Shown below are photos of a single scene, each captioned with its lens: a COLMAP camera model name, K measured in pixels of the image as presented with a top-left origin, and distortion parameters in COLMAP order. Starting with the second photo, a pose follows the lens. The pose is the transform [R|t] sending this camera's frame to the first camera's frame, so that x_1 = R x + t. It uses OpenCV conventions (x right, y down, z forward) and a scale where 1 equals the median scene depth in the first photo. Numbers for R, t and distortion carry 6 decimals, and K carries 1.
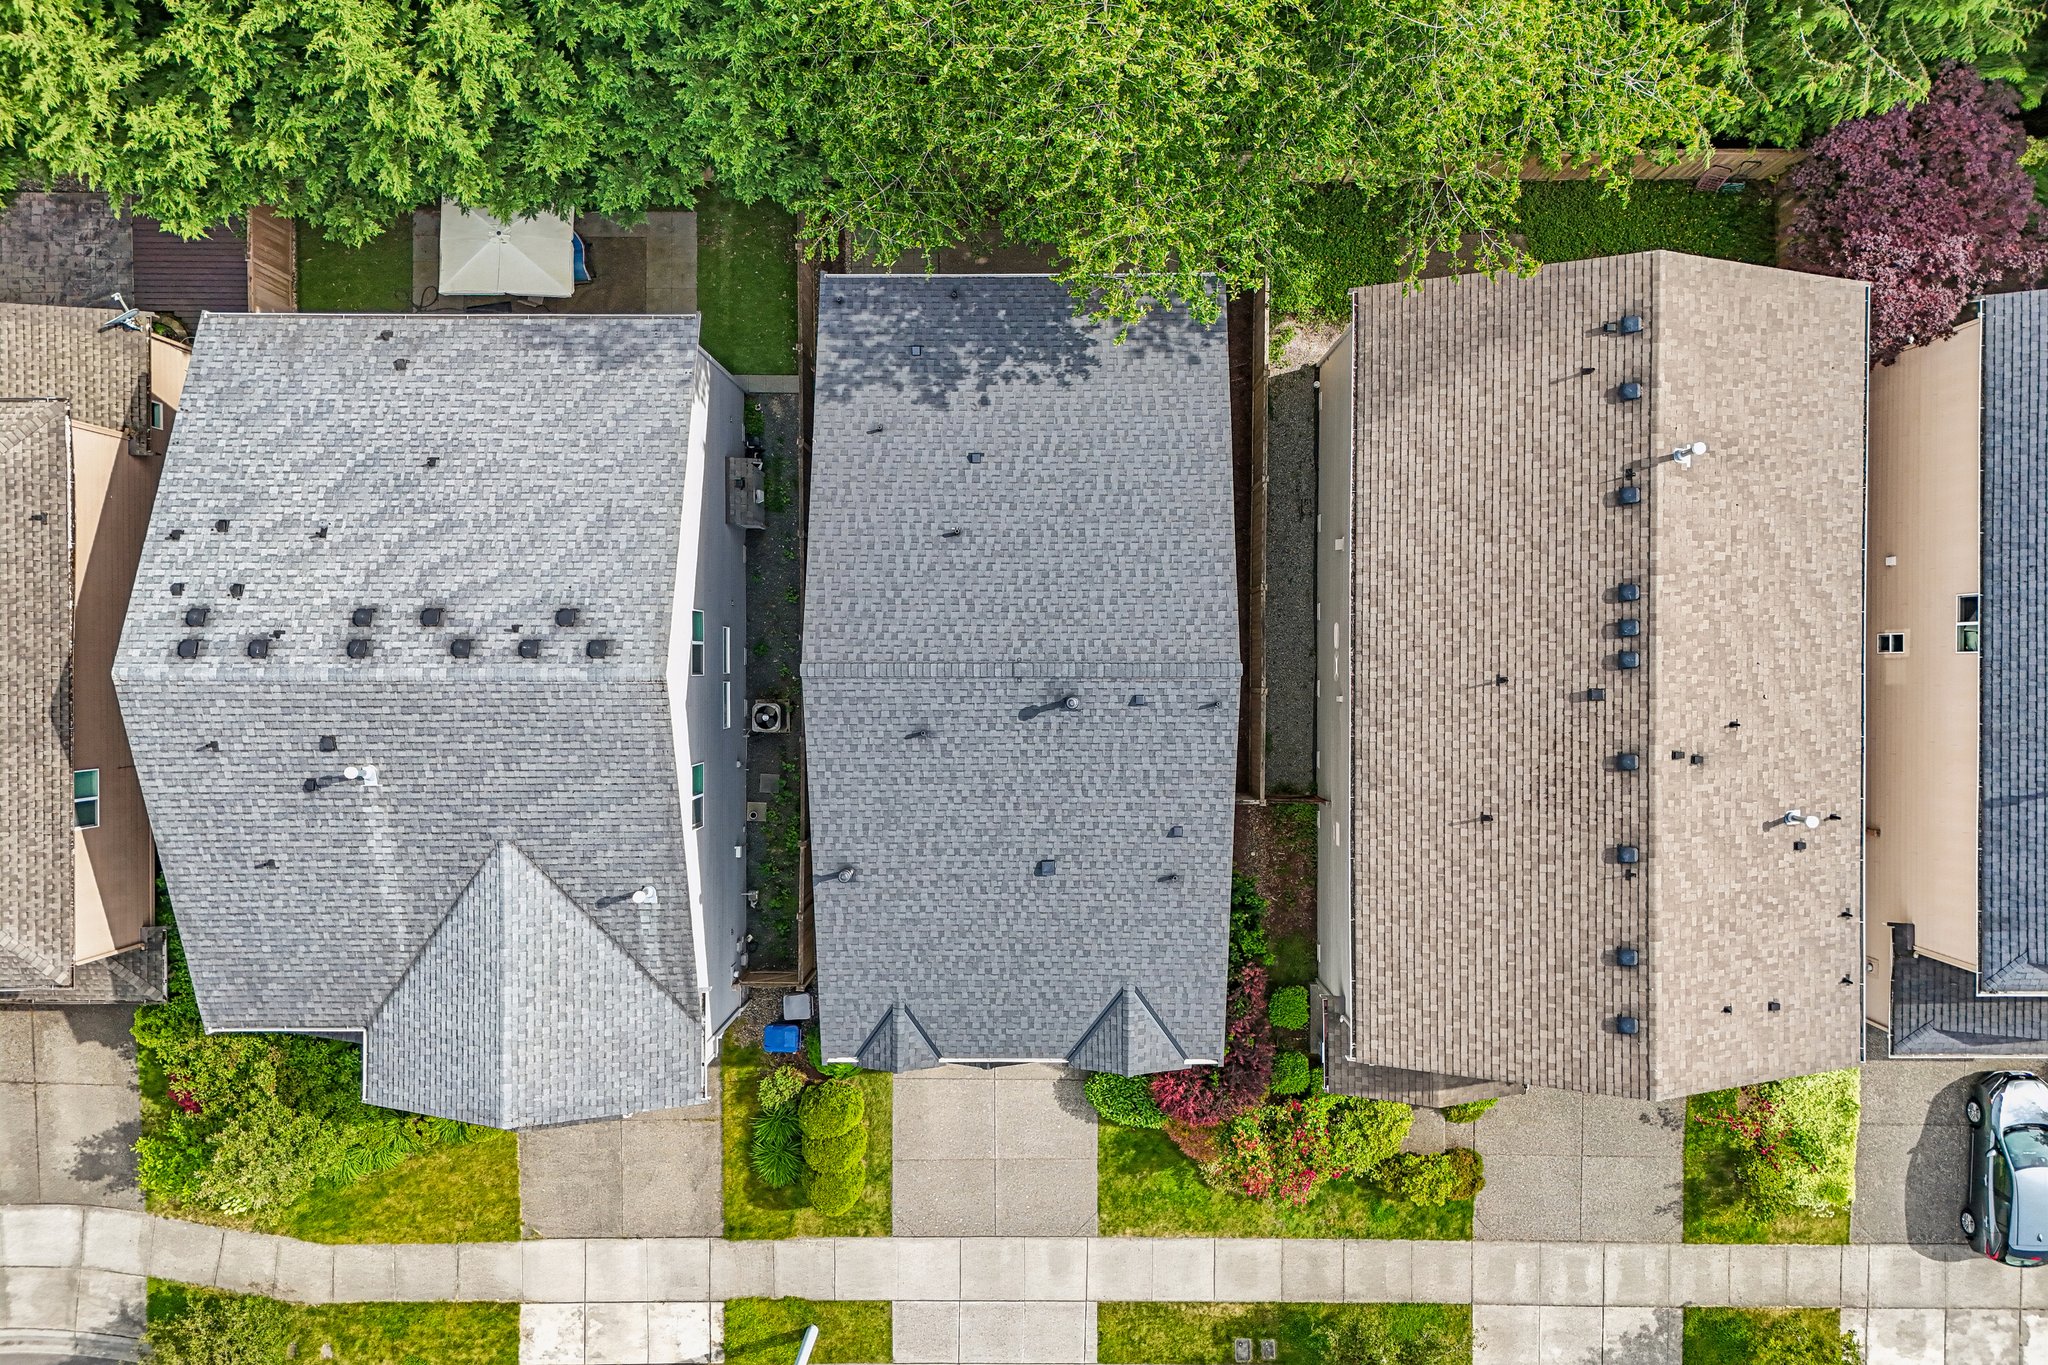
lens RADIAL K [[1513.2, 0, 1028.4], [0, 1513.2, 674.2], [0, 0, 1]] dist [0.064585, -0.066152]
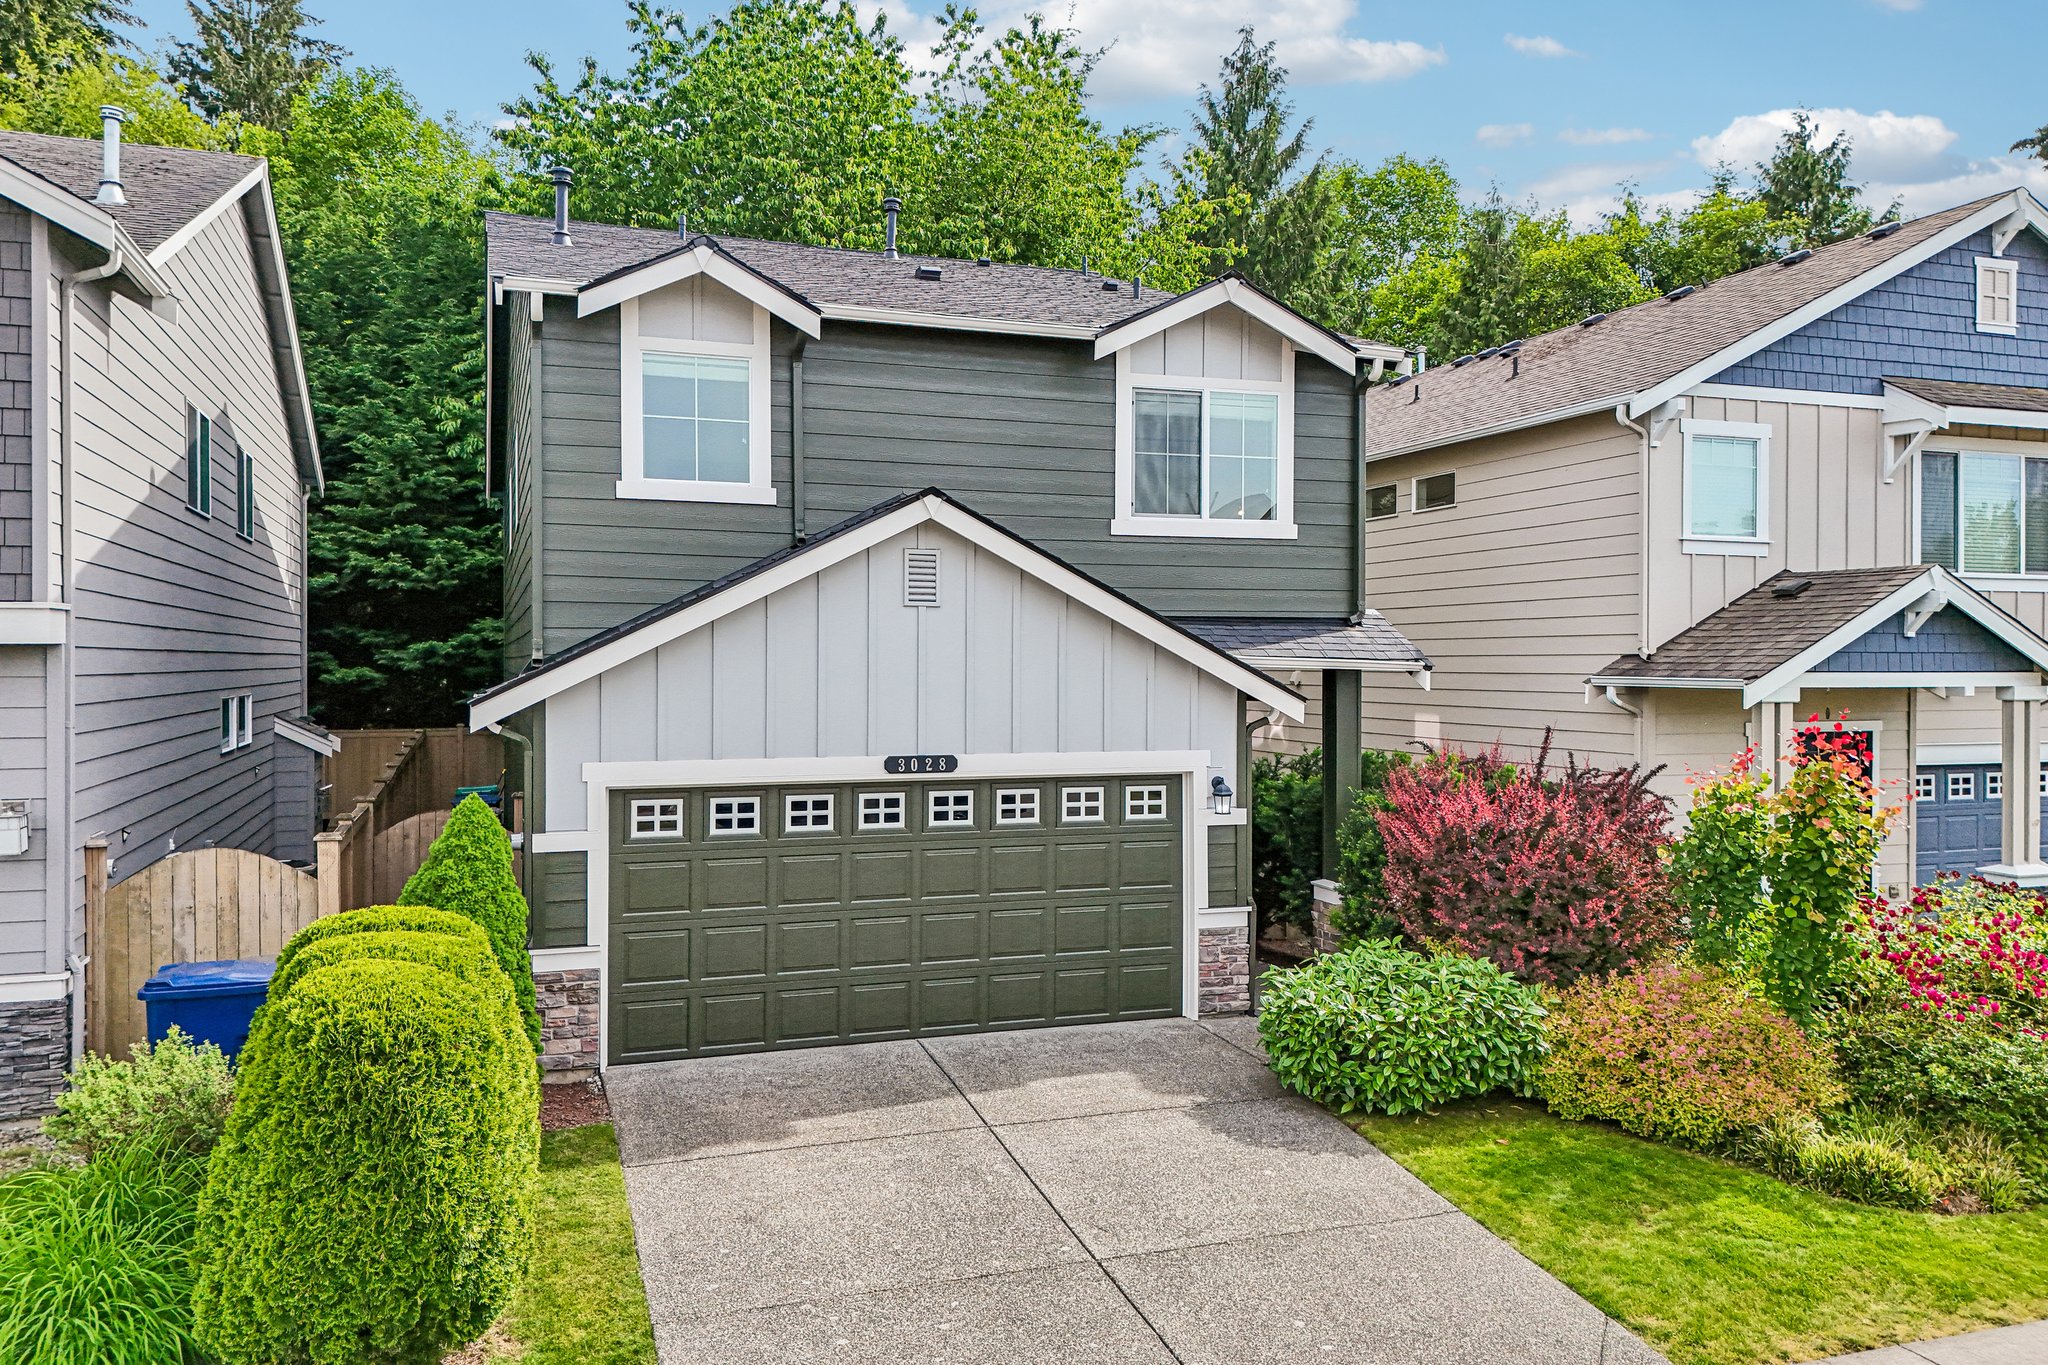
lens RADIAL K [[1513.2, 0, 1023.4], [0, 1513.2, 669.7], [0, 0, 1]] dist [0.064585, -0.066152]
pose [[0.940650, 0.014135, 0.339083, -0.114519], [0.339197, -0.006526, -0.940693, 0.537216], [-0.011084, 0.999879, -0.010933, 0.908569]]
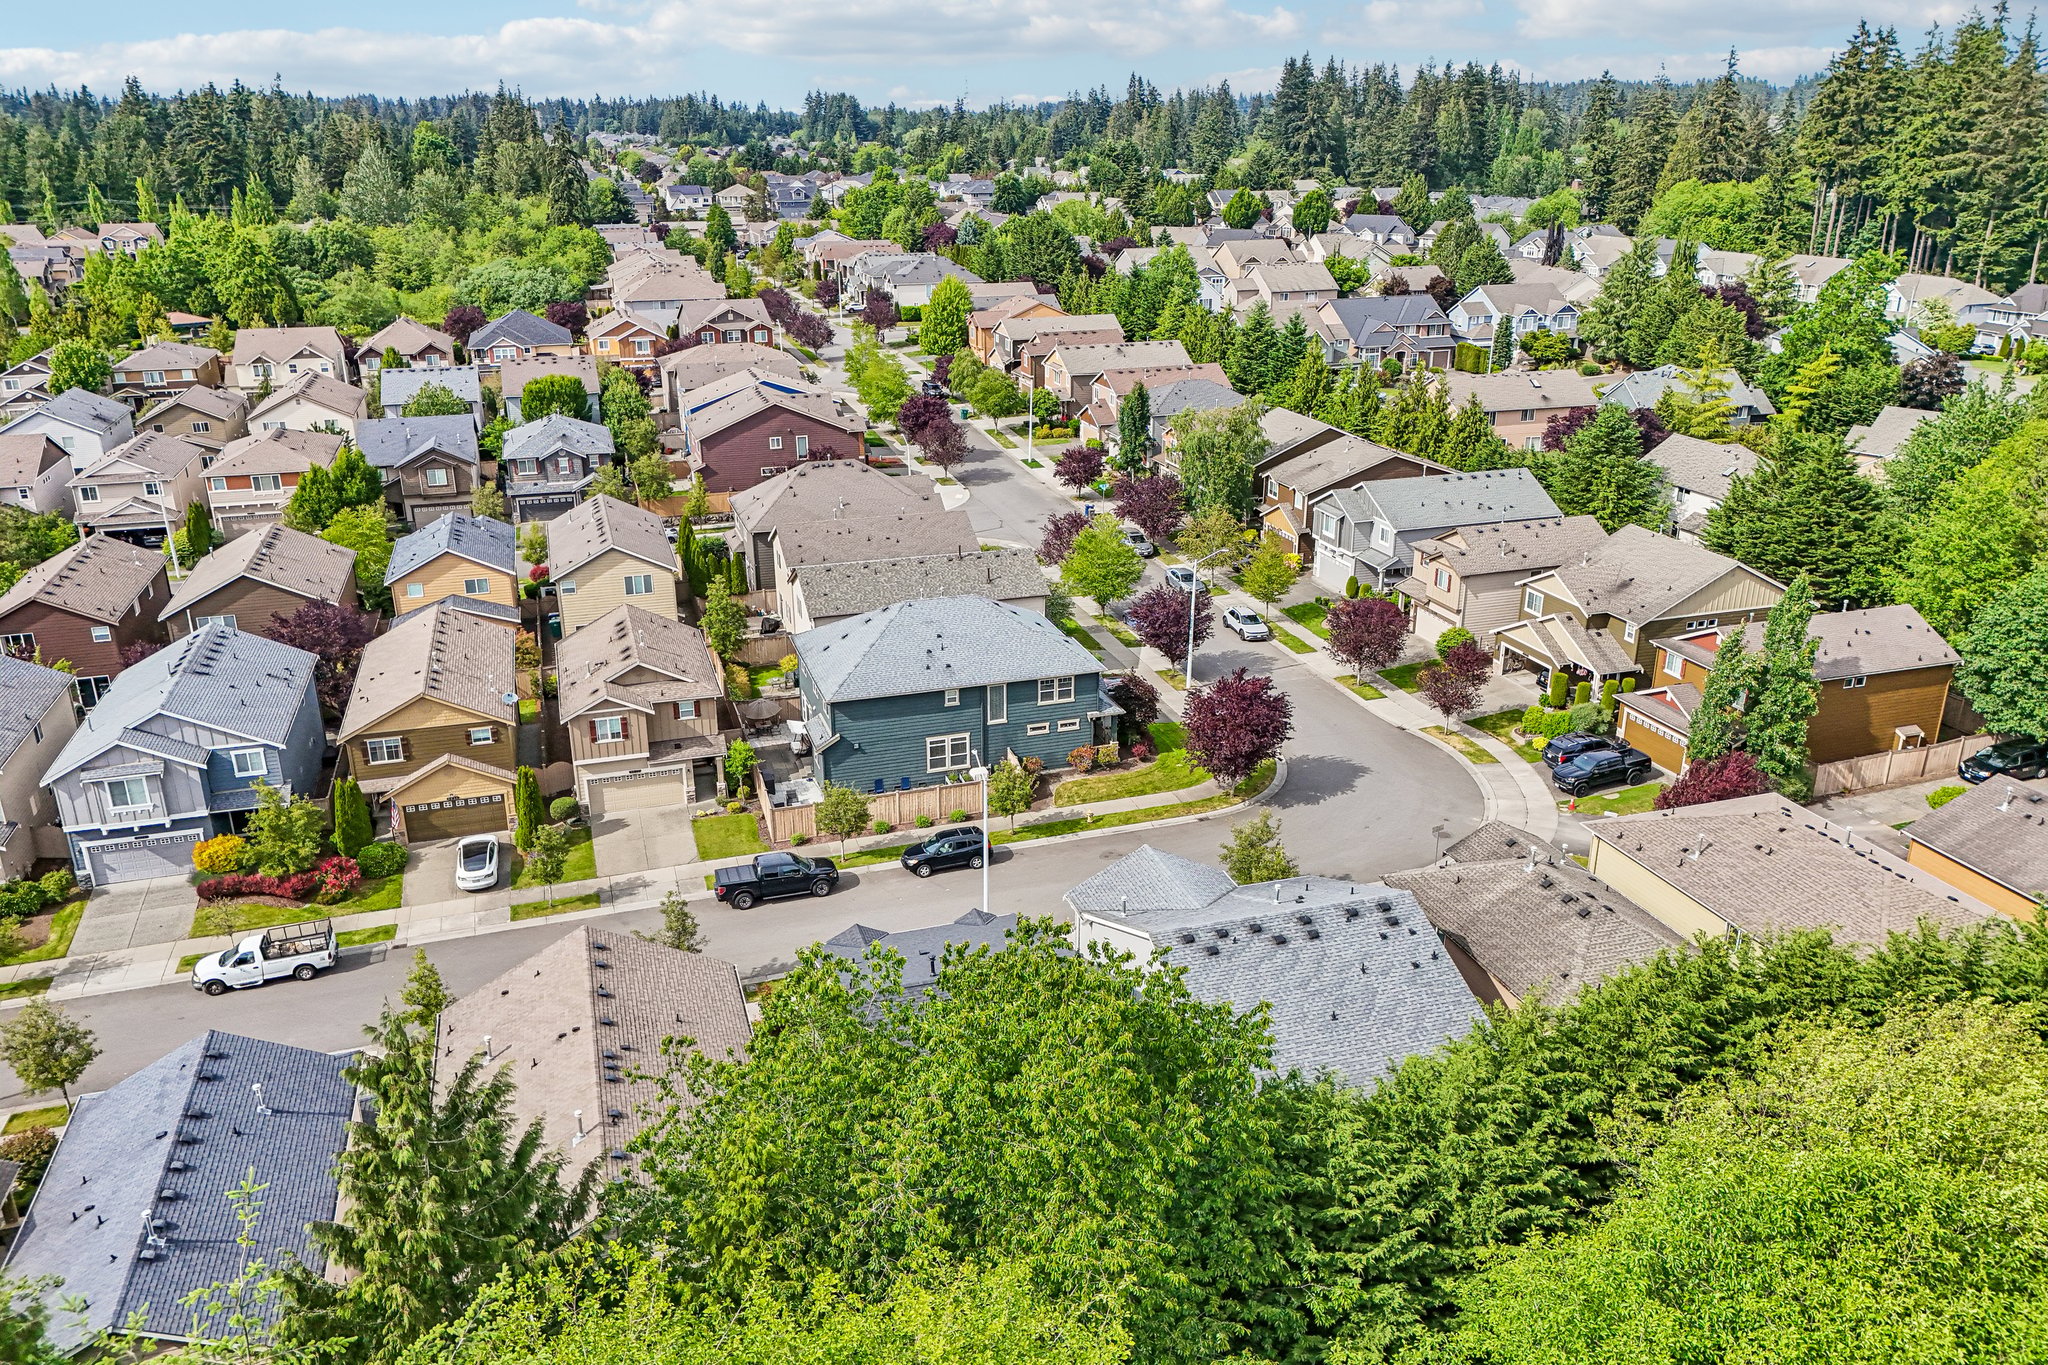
lens RADIAL K [[1513.2, 0, 1025.8], [0, 1513.2, 683.2], [0, 0, 1]] dist [0.064585, -0.066152]
pose [[-0.953548, 0.125201, -0.273990, 0.290229], [-0.300659, -0.339095, 0.891414, -1.170047], [0.018697, 0.932384, 0.360986, 0.033392]]
